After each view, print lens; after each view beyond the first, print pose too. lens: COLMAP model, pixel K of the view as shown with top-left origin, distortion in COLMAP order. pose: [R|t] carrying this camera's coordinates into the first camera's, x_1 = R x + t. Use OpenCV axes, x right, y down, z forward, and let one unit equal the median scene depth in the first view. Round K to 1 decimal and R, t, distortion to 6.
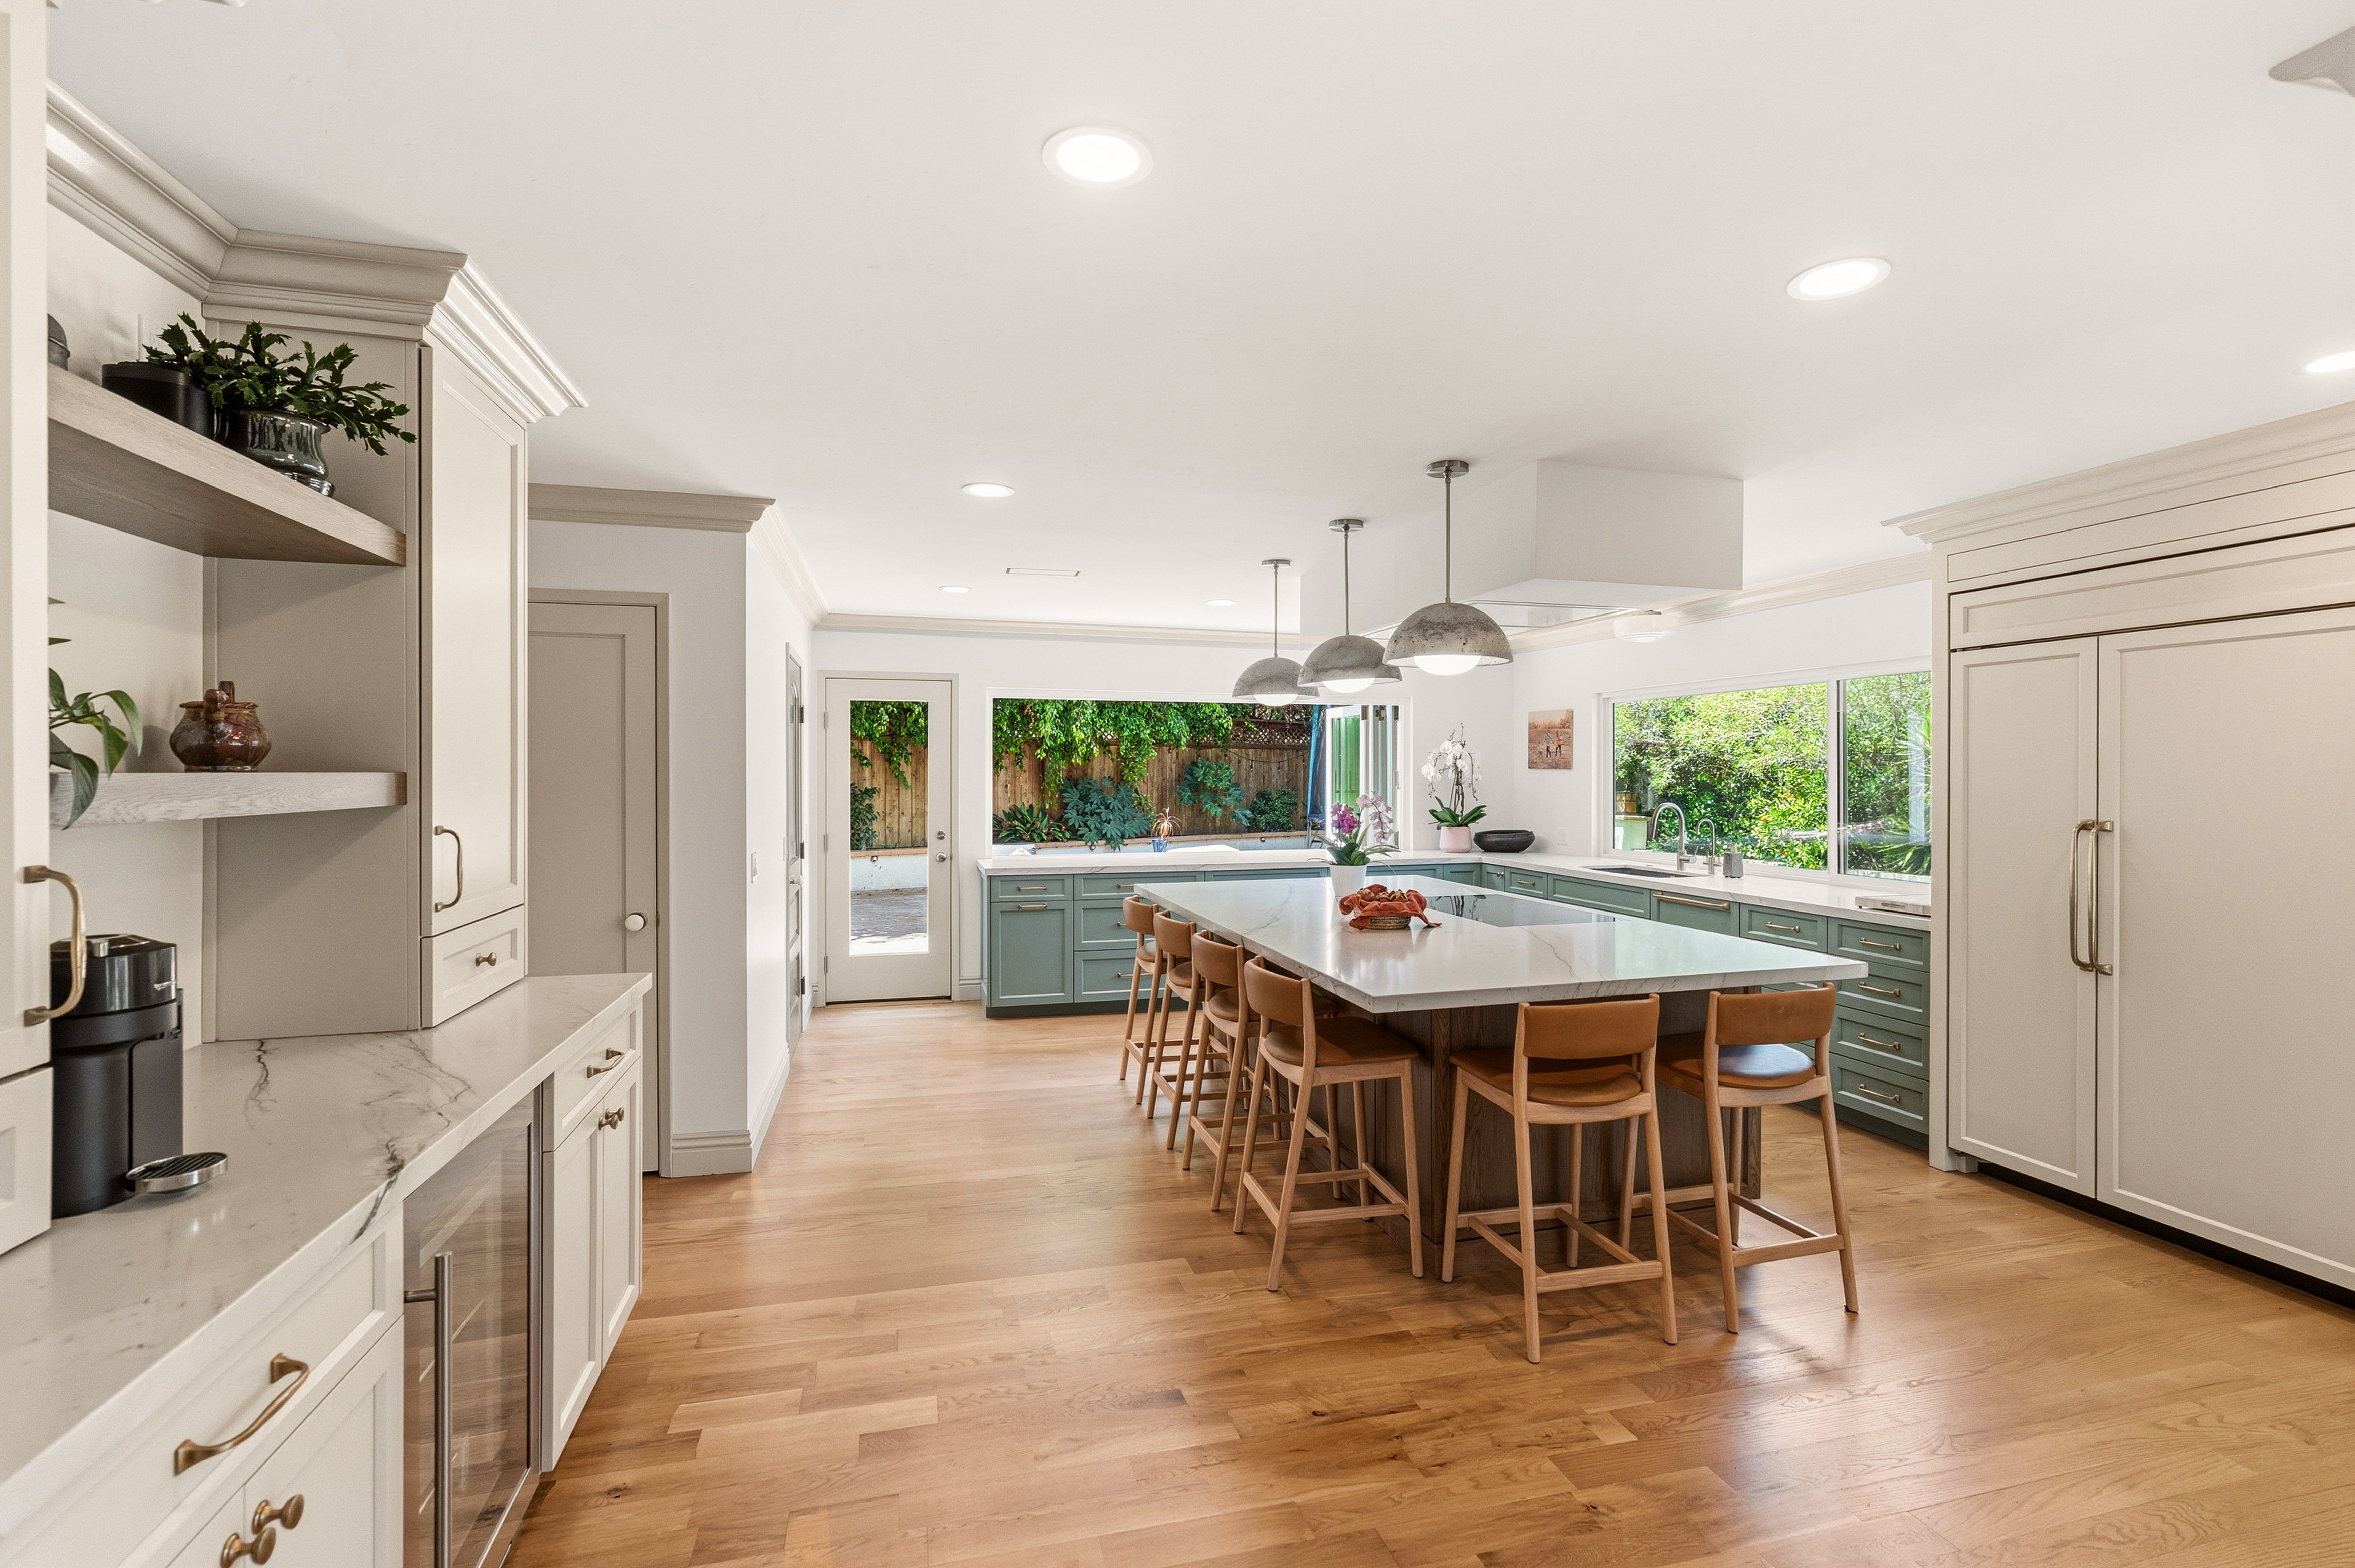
lens RADIAL K [[1075.2, 0, 1177.5], [0, 1075.2, 784.0], [0, 0, 1]] dist [0.000184, -0.000158]
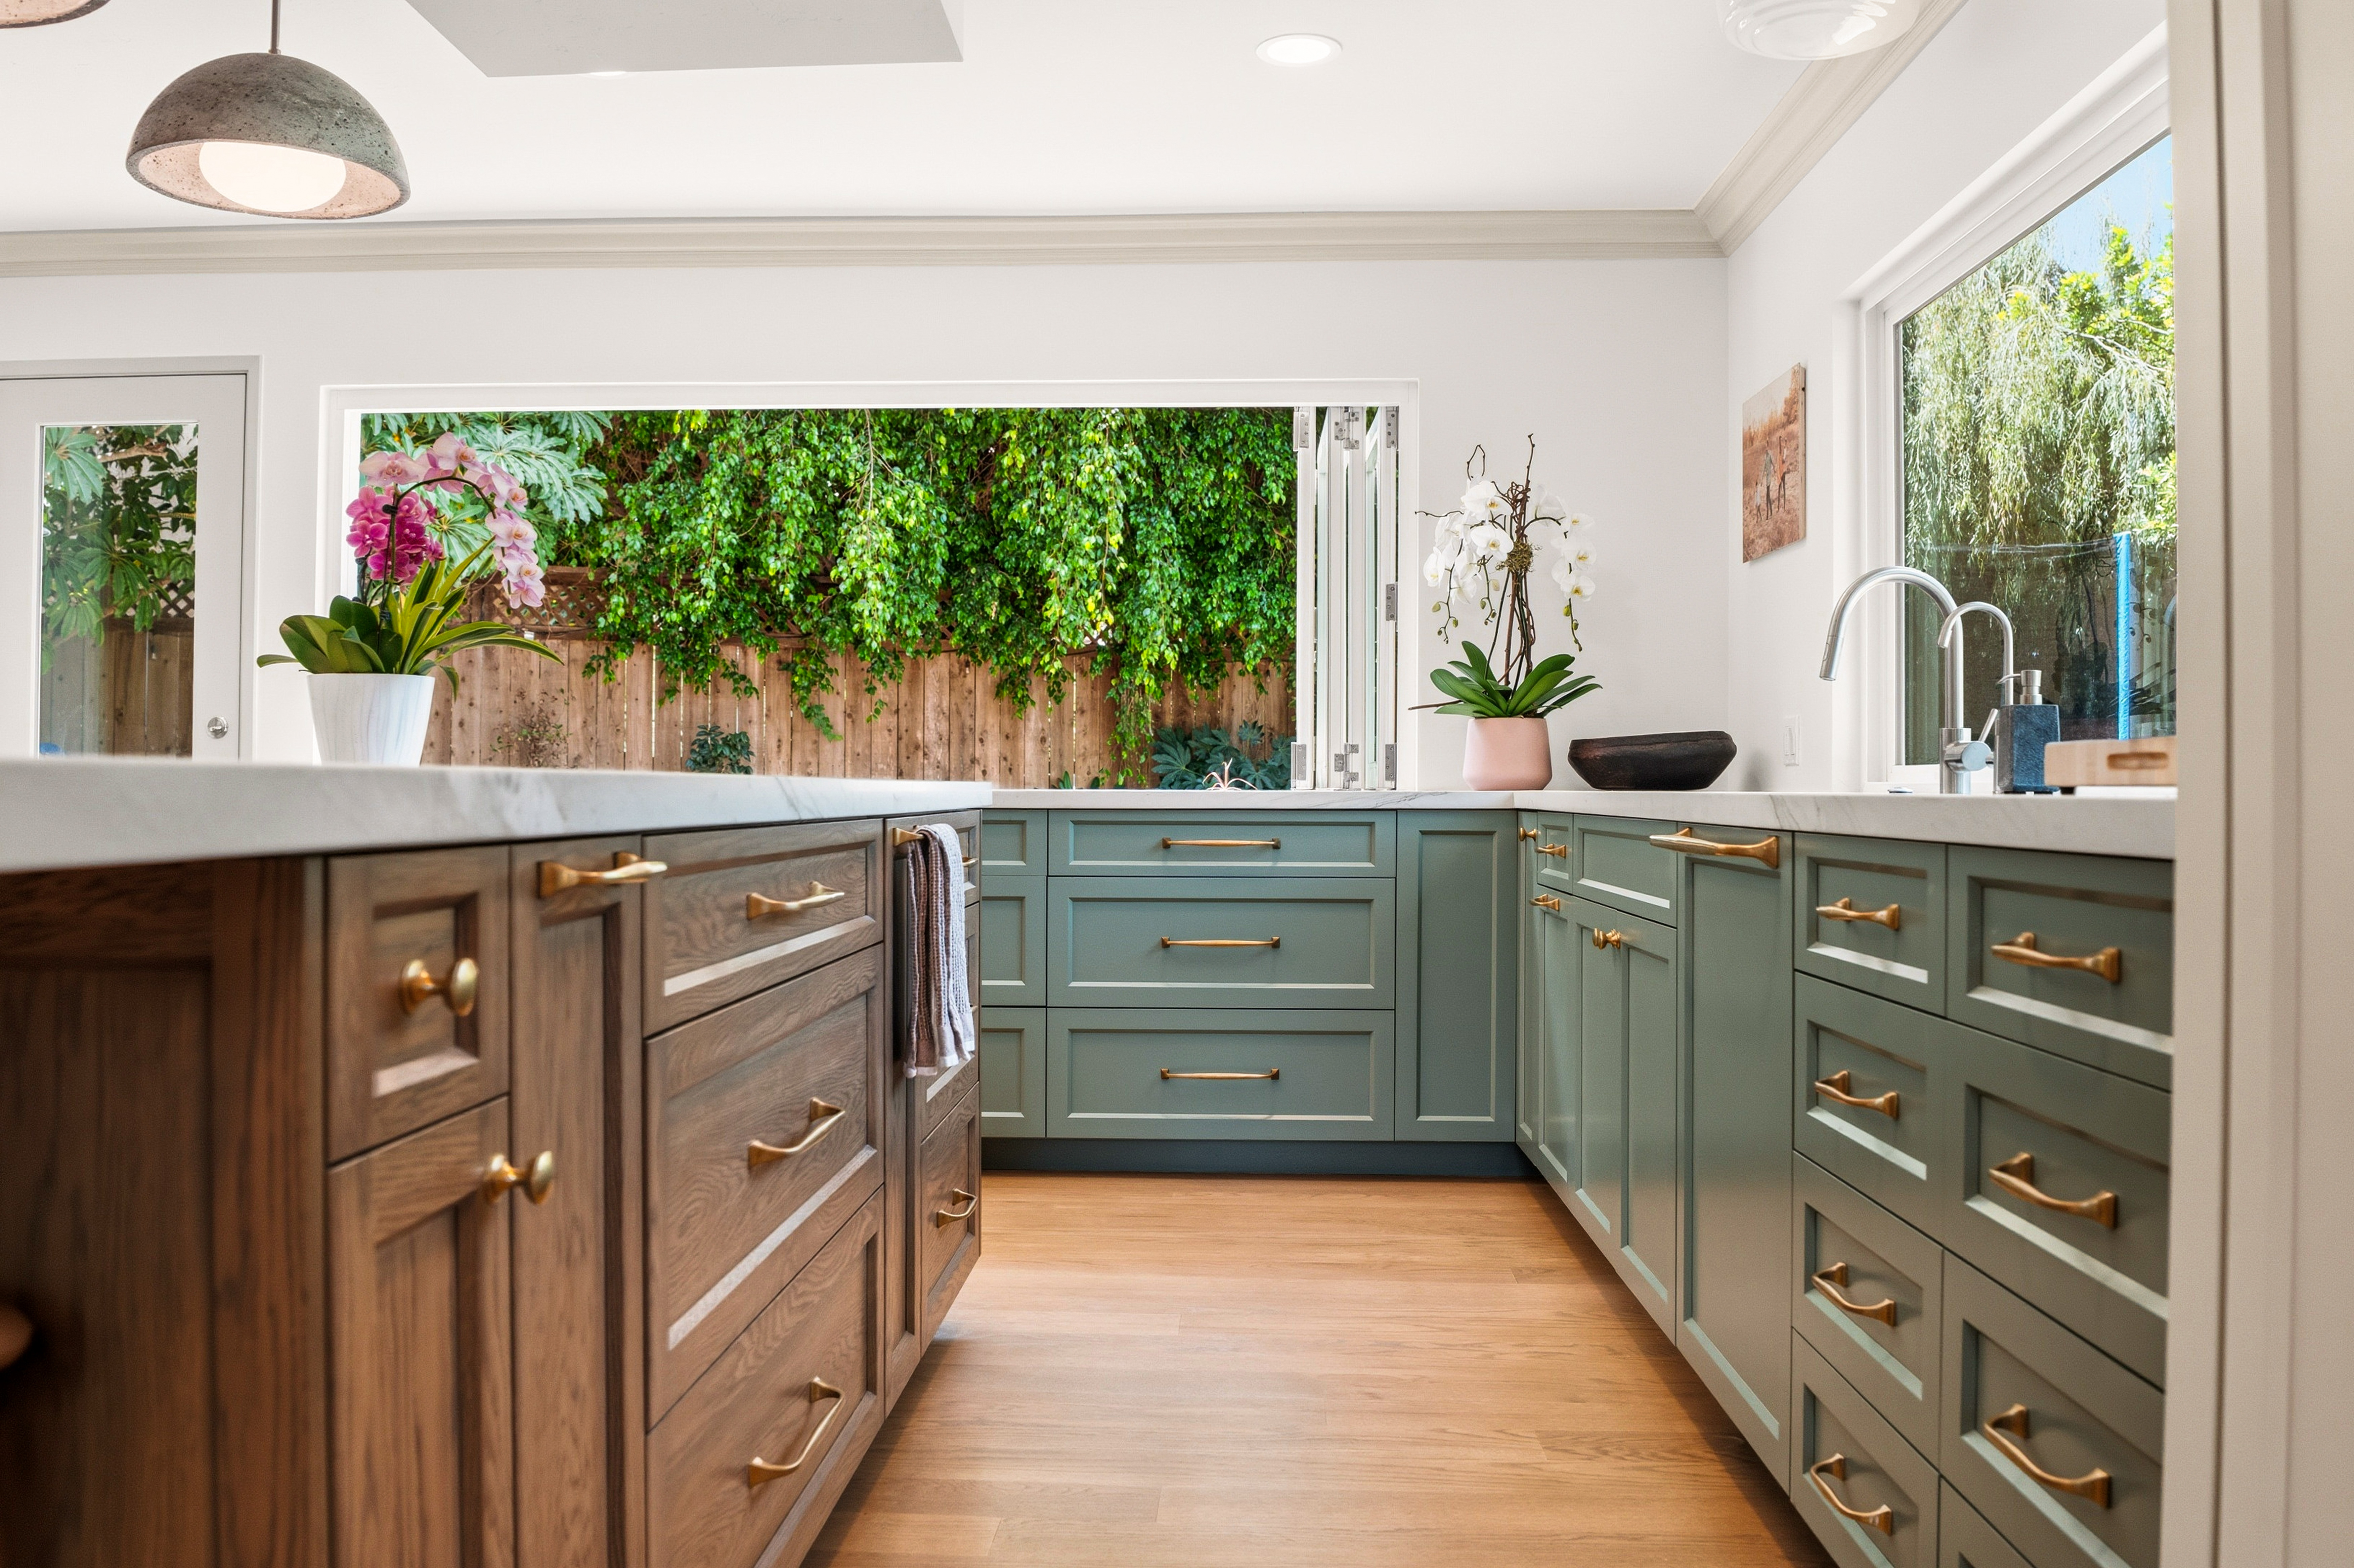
lens RADIAL K [[1905.5, 0, 1177.0], [0, 1905.5, 784.0], [0, 0, 1]] dist [-0.064576, -0.010259]
pose [[0.958743, 0.000408, -0.284273, 0.342284], [-0.003903, 0.999924, -0.011729, 0.071955], [0.284246, 0.012355, 0.958672, 0.361138]]
